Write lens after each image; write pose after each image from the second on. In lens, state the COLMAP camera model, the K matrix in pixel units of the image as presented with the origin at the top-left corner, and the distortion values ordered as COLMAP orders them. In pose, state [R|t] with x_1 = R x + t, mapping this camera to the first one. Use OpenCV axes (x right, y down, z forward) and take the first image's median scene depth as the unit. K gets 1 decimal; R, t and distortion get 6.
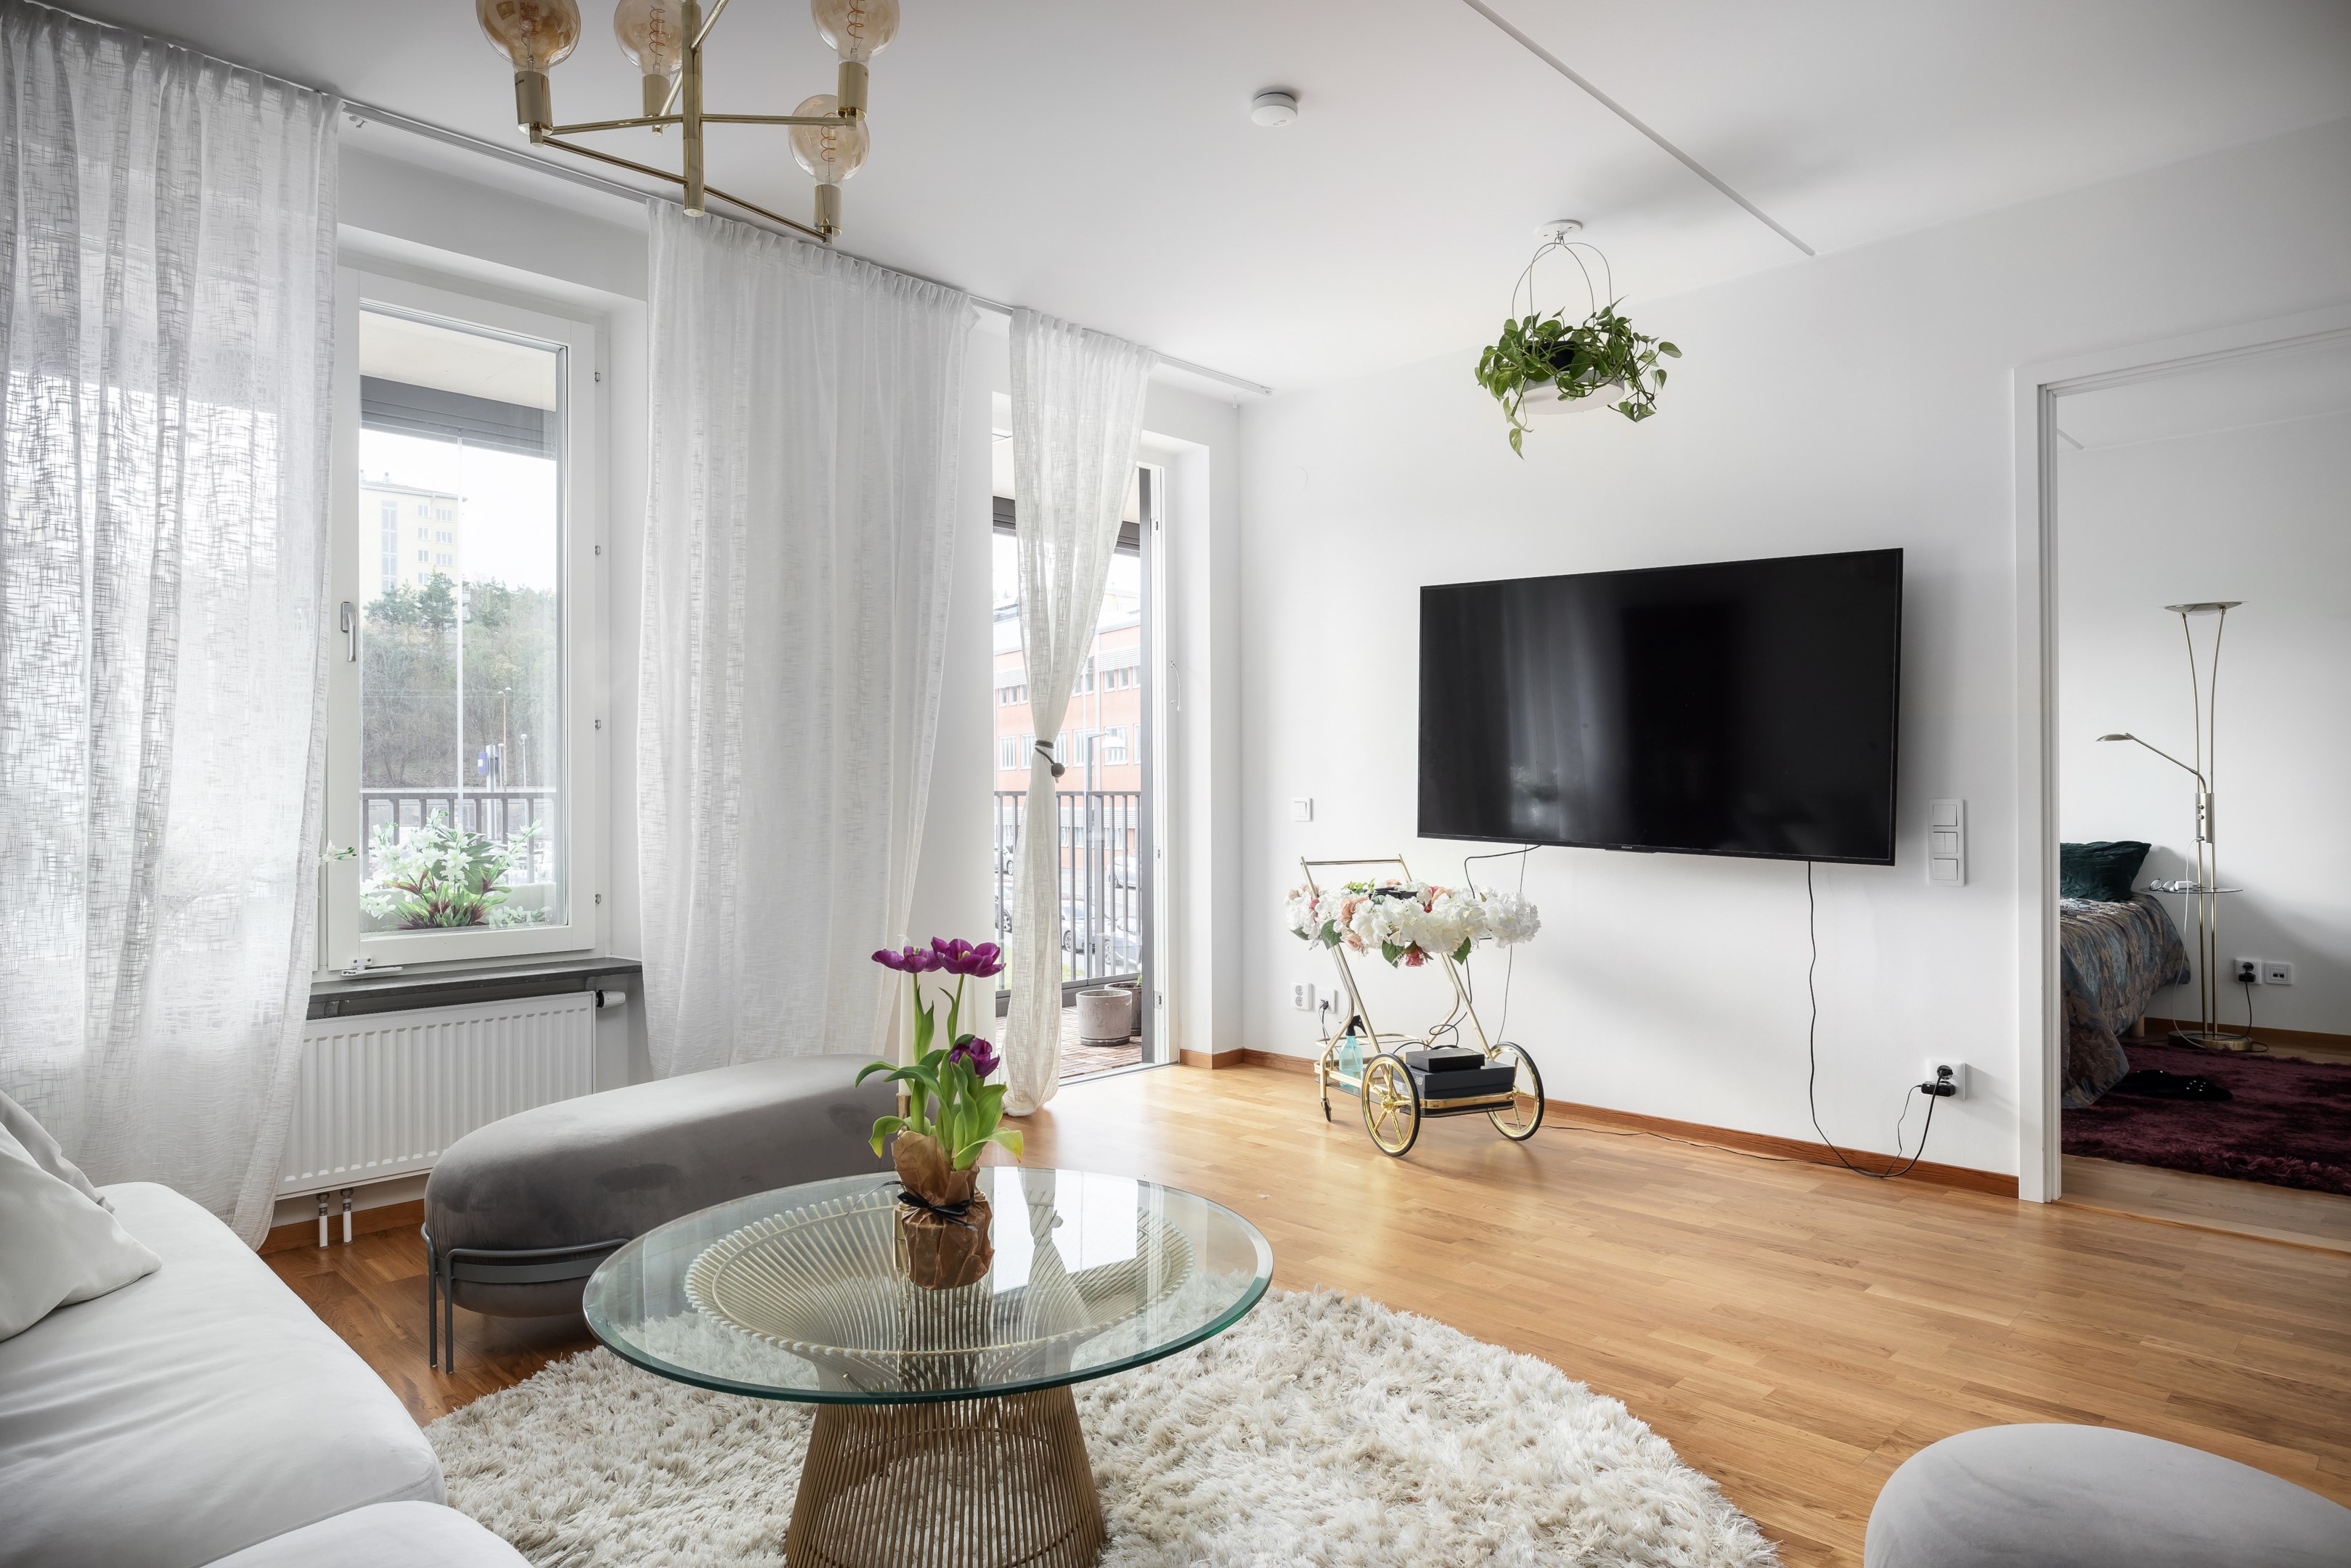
lens RADIAL K [[1379.2, 0, 1167.9], [0, 1379.2, 785.1], [0, 0, 1]] dist [-0.007633, 0.001519]
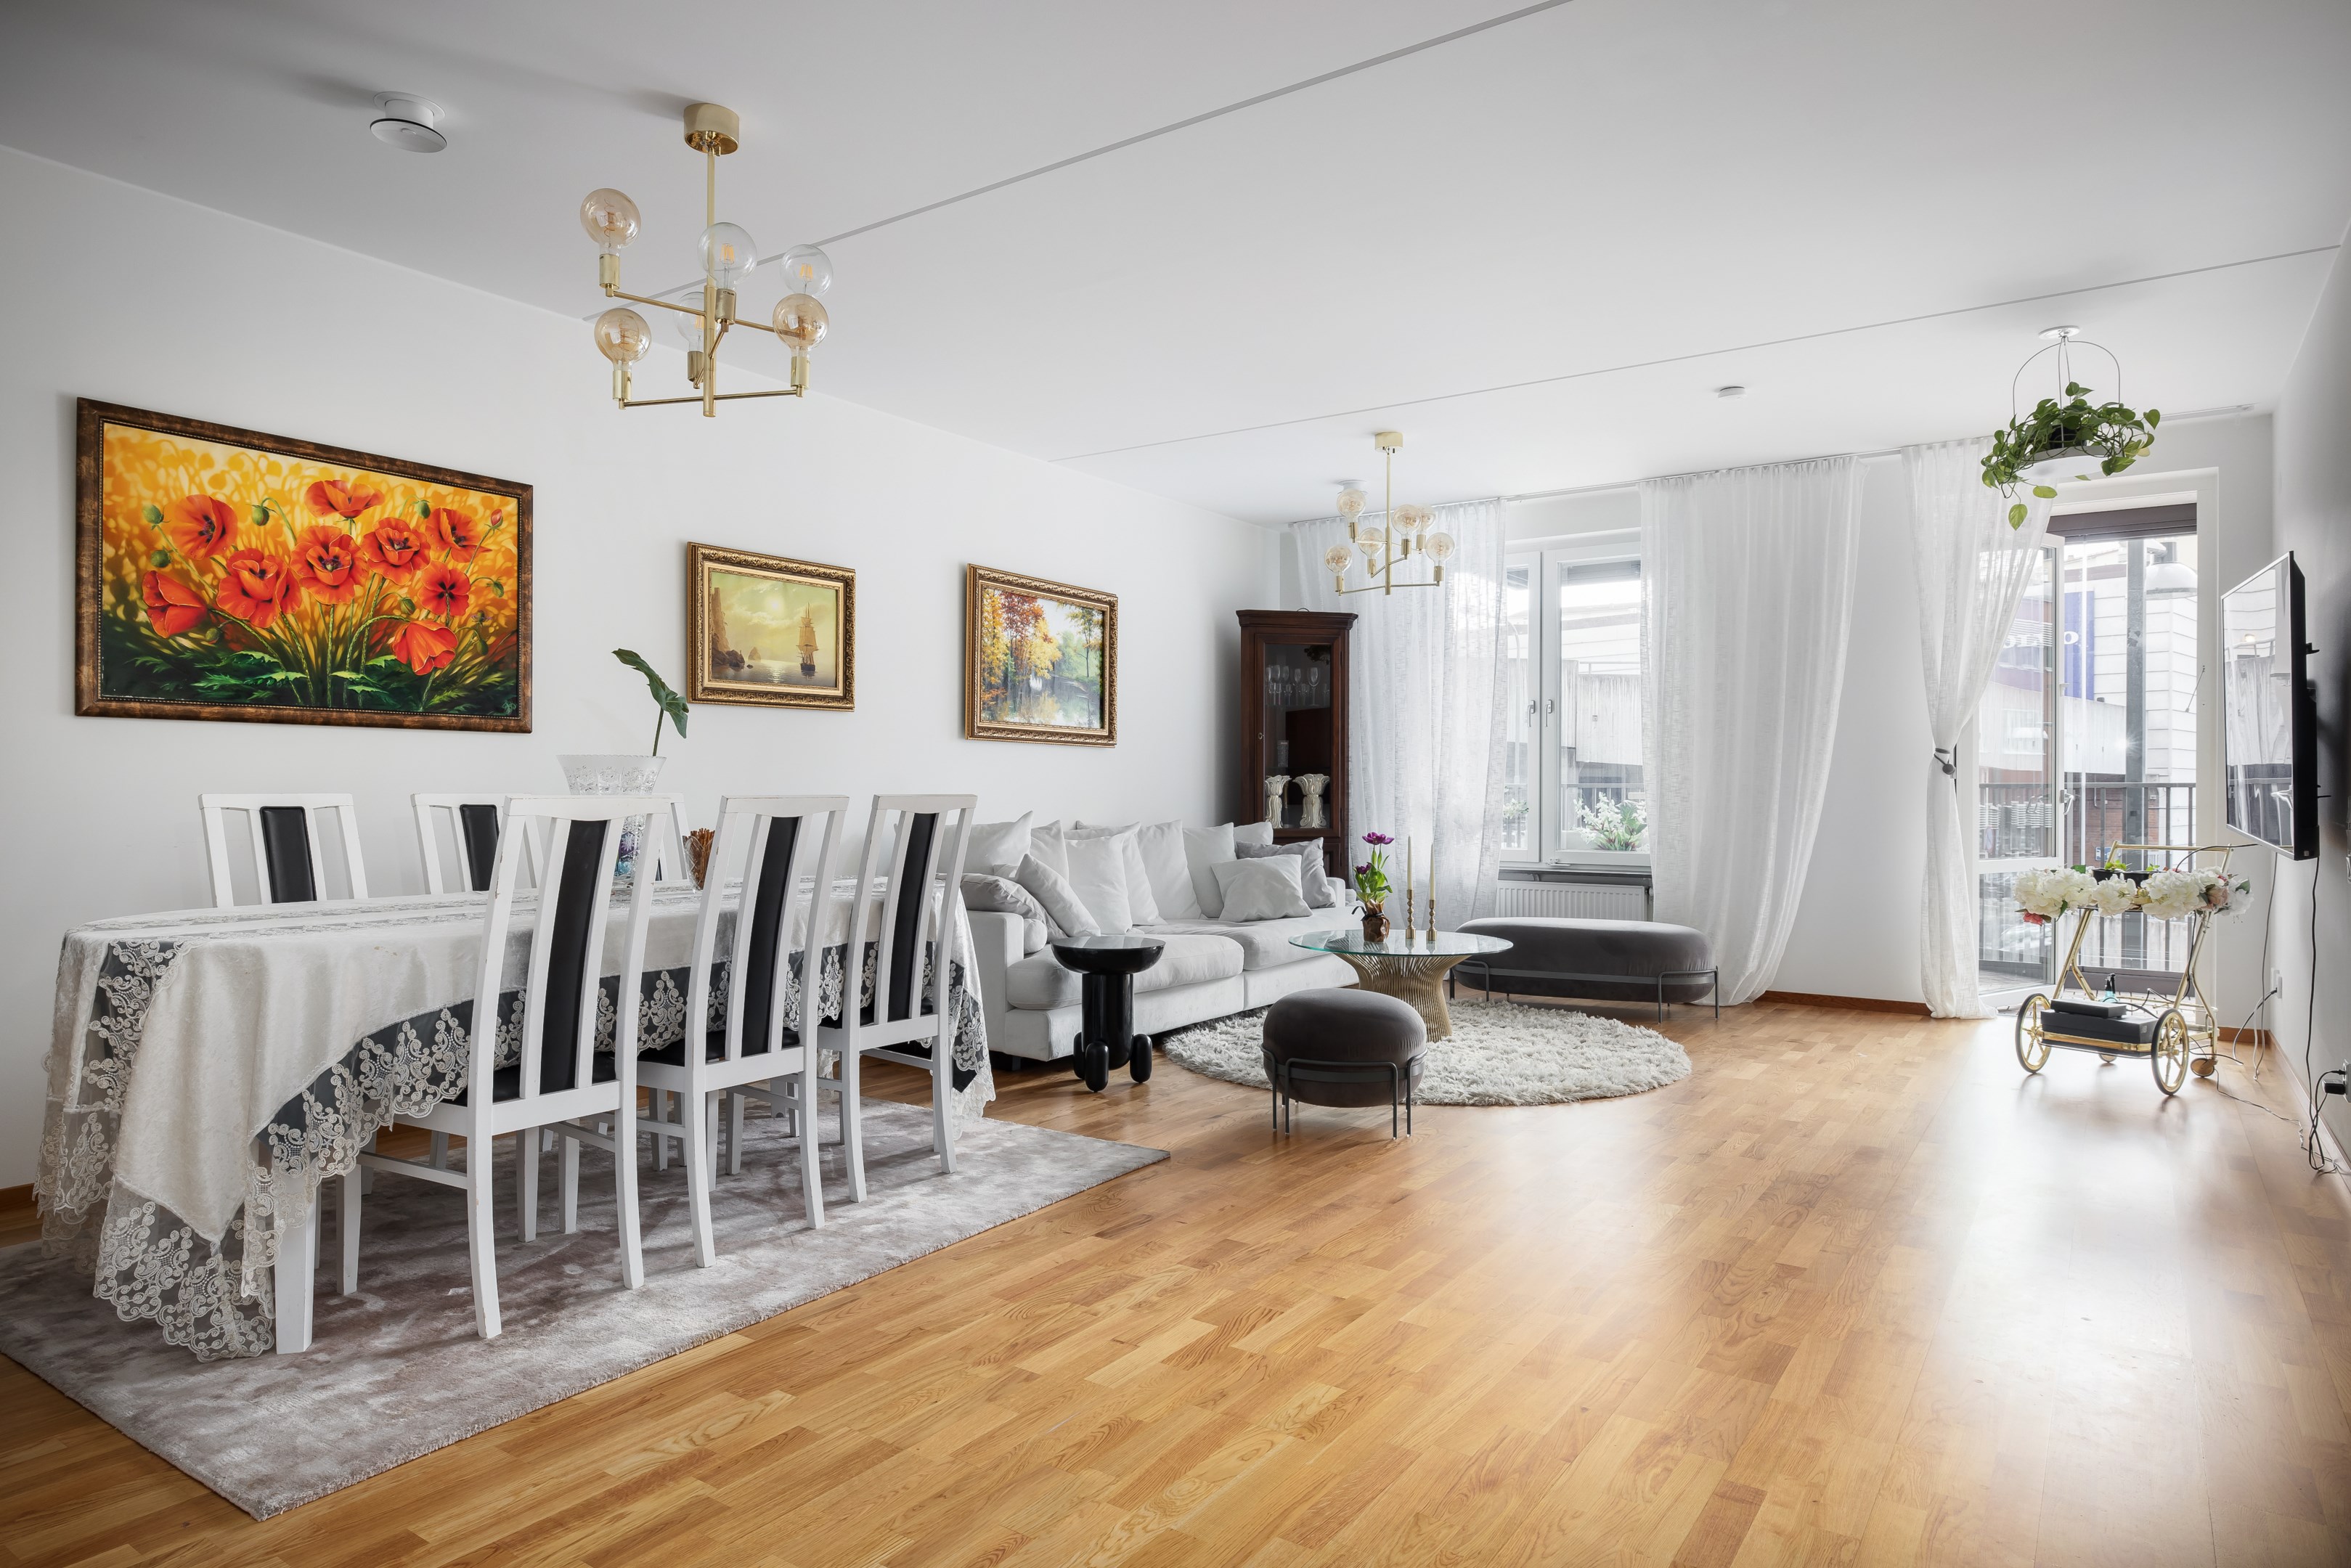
lens RADIAL K [[1379.2, 0, 1166.1], [0, 1379.2, 791.5], [0, 0, 1]] dist [-0.007633, 0.001519]
pose [[0.170976, 0.008178, -0.985241, 1.366270], [0.006329, 0.999936, 0.009399, -0.007801], [0.985255, -0.007843, 0.170913, -0.005137]]
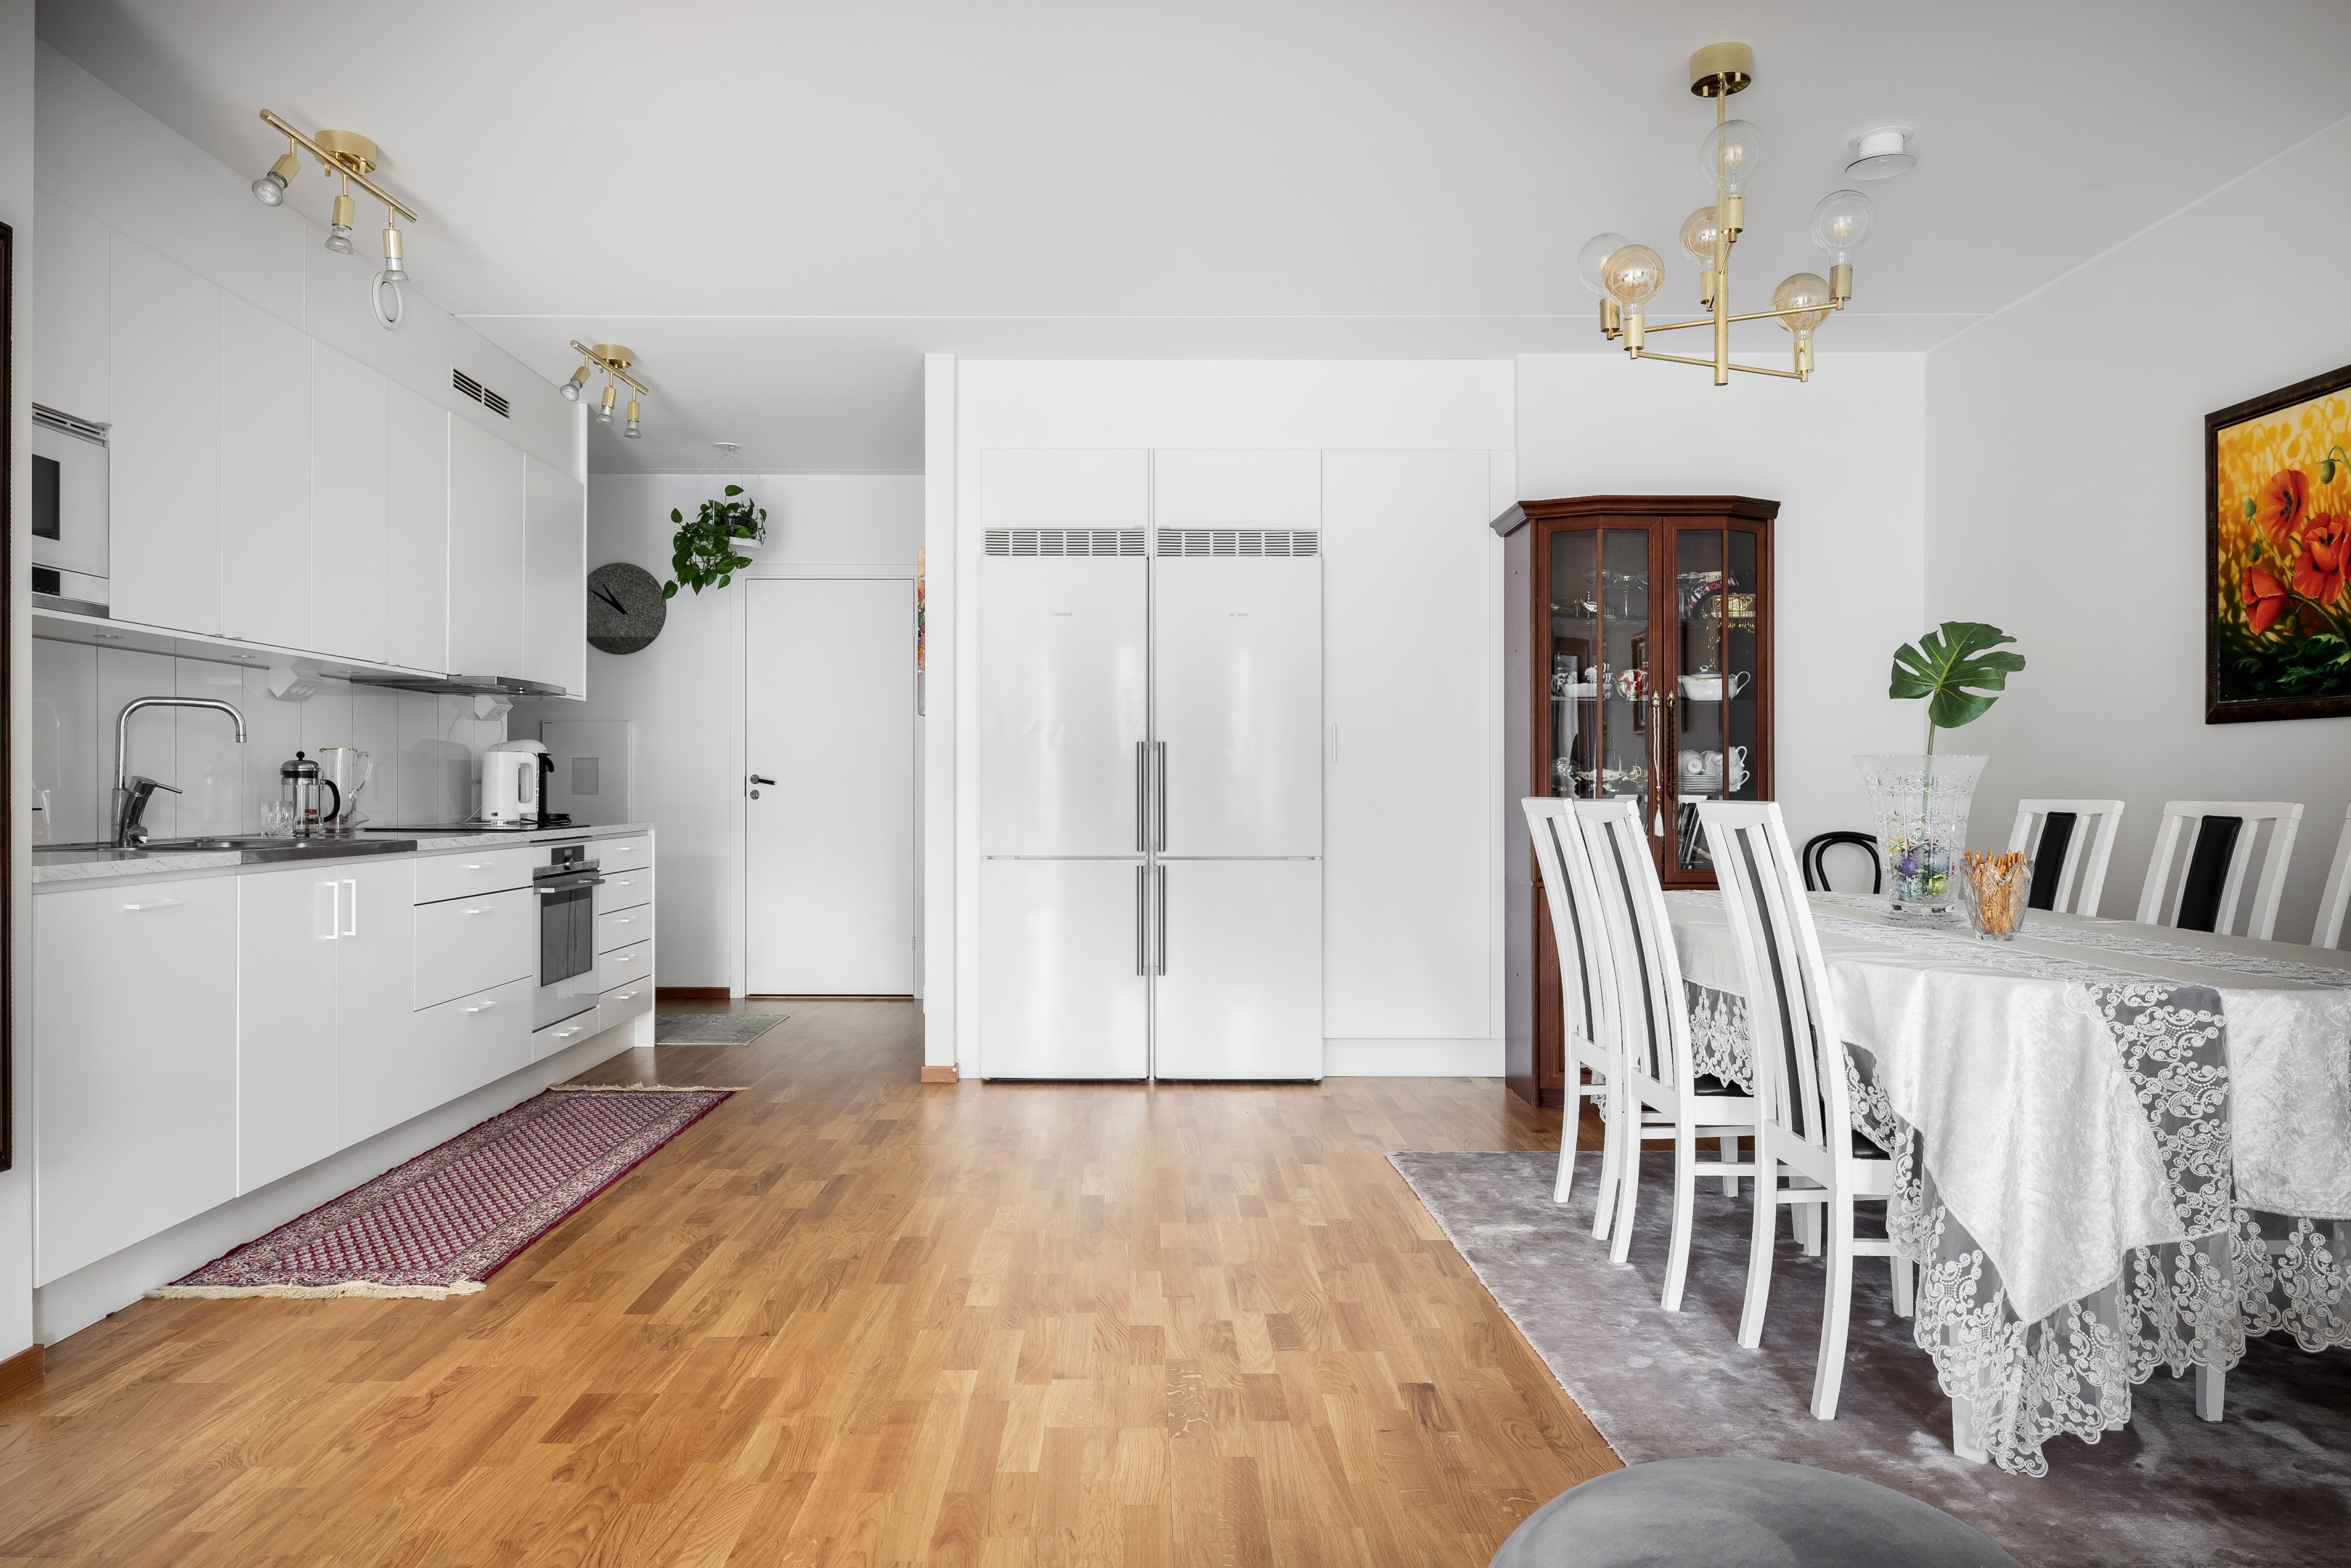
lens RADIAL K [[1537.7, 0, 1154.9], [0, 1537.7, 774.4], [0, 0, 1]] dist [0.018189, -0.003464]
pose [[-0.707616, 0.010906, 0.706513, 0.081235], [-0.003955, 0.999804, -0.019395, 0.004063], [-0.706586, -0.016518, -0.707434, 0.710553]]
